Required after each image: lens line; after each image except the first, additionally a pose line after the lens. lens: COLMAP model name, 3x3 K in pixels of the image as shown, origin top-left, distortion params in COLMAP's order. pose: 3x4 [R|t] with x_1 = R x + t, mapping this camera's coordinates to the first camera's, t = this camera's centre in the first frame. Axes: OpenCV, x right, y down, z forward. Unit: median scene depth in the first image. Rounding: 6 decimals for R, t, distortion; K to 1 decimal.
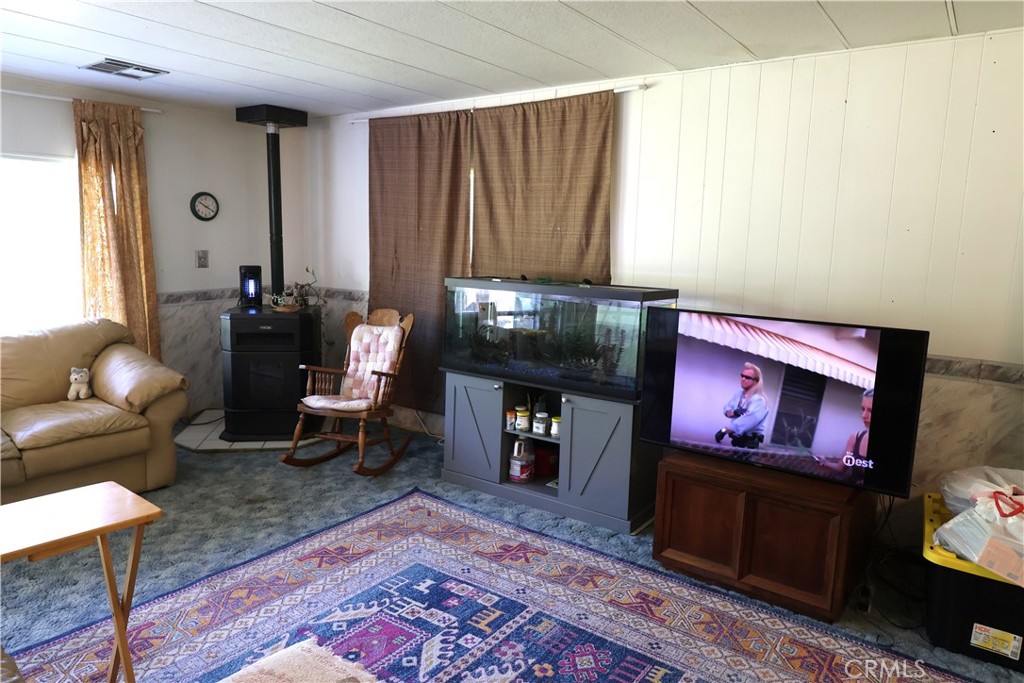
lens RADIAL K [[659.5, 0, 511.4], [0, 659.5, 335.3], [0, 0, 1]] dist [-0.006849, 0.002959]
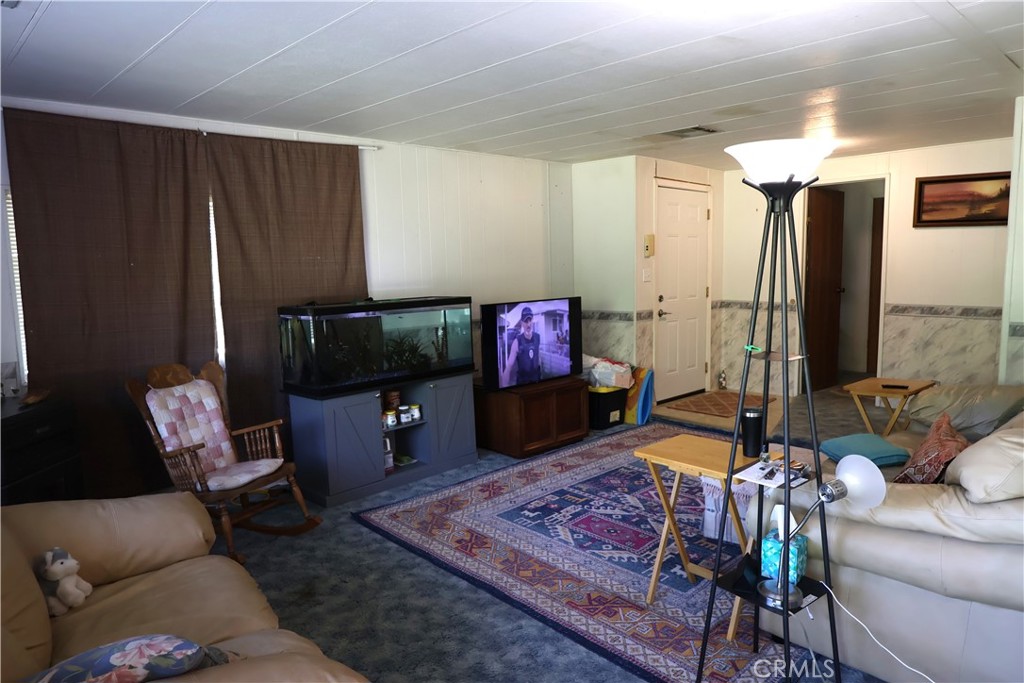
lens RADIAL K [[659.5, 0, 511.4], [0, 659.5, 335.3], [0, 0, 1]] dist [-0.006849, 0.002959]
pose [[0.183691, -0.144728, 0.972271, -1.399836], [0.171277, 0.978684, 0.113324, -0.148881], [-0.967947, 0.145711, 0.204564, 0.679054]]
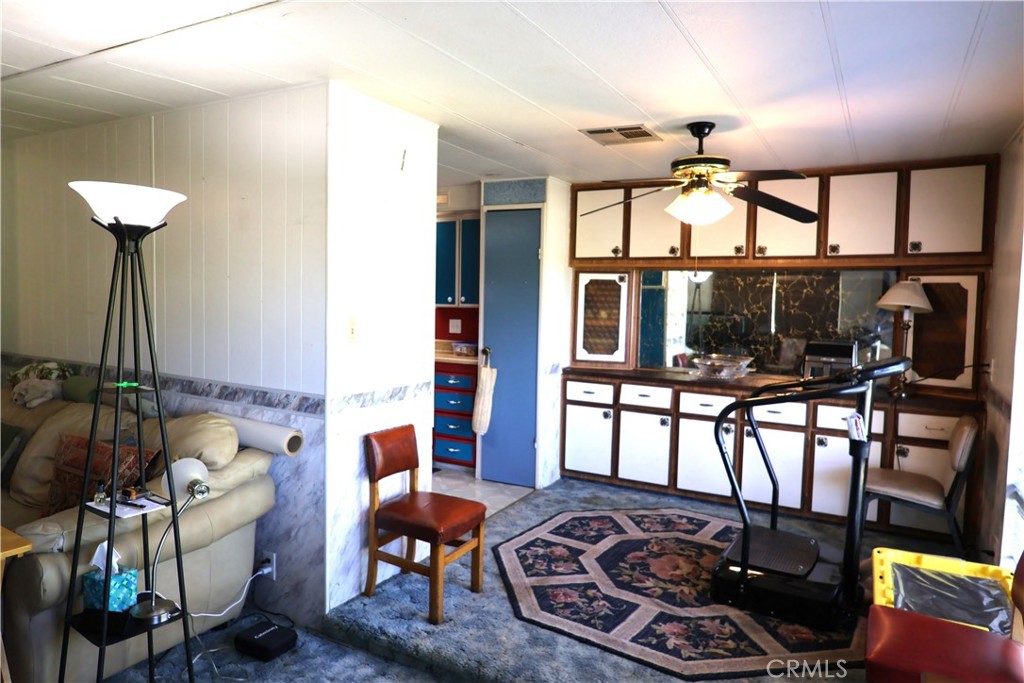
lens RADIAL K [[659.5, 0, 511.4], [0, 659.5, 335.3], [0, 0, 1]] dist [-0.006849, 0.002959]
pose [[-0.991747, -0.045546, -0.119846, -0.981103], [-0.069454, 0.976586, 0.203607, -0.240007], [0.107767, 0.210251, -0.971690, 1.320851]]
